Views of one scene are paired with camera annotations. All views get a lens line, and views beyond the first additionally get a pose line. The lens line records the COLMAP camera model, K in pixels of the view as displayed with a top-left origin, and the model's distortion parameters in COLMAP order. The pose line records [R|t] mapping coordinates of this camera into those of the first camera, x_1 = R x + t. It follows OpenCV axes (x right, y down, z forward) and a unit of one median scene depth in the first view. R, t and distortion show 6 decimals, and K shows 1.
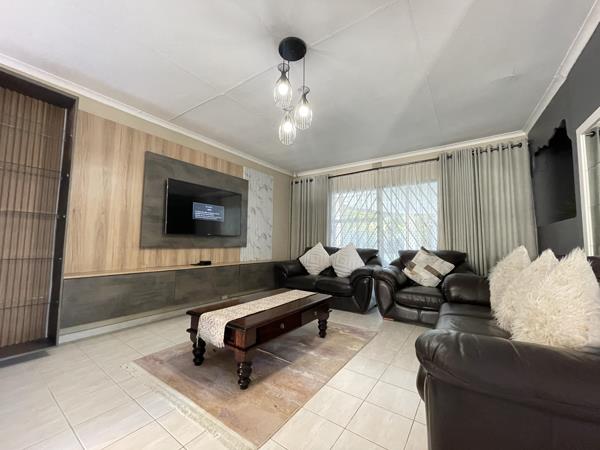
lens RADIAL K [[242.0, 0, 300.0], [0, 242.0, 225.0], [0, 0, 1]] dist [-0.000711, 0.000111]
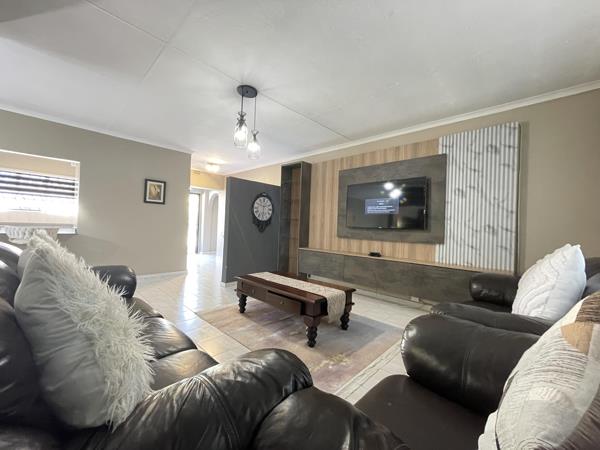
lens RADIAL K [[242.0, 0, 300.0], [0, 242.0, 225.0], [0, 0, 1]] dist [-0.000711, 0.000111]
pose [[-0.157605, -0.025501, -0.987173, 0.710599], [0.032588, 0.998988, -0.031009, 0.049294], [0.986964, -0.037058, -0.156615, 0.833850]]
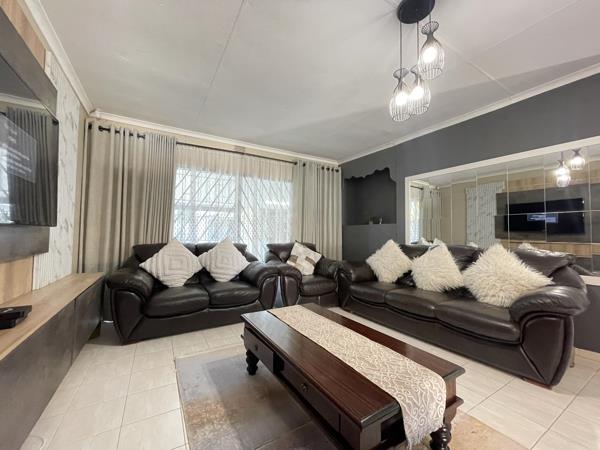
lens RADIAL K [[242.5, 0, 300.0], [0, 242.5, 225.0], [0, 0, 1]] dist [0.000198, 0.000131]
pose [[0.409094, 0.030598, 0.911979, -0.515780], [-0.066753, 0.997763, -0.003532, 0.023935], [-0.910047, -0.059433, 0.410221, 0.551134]]
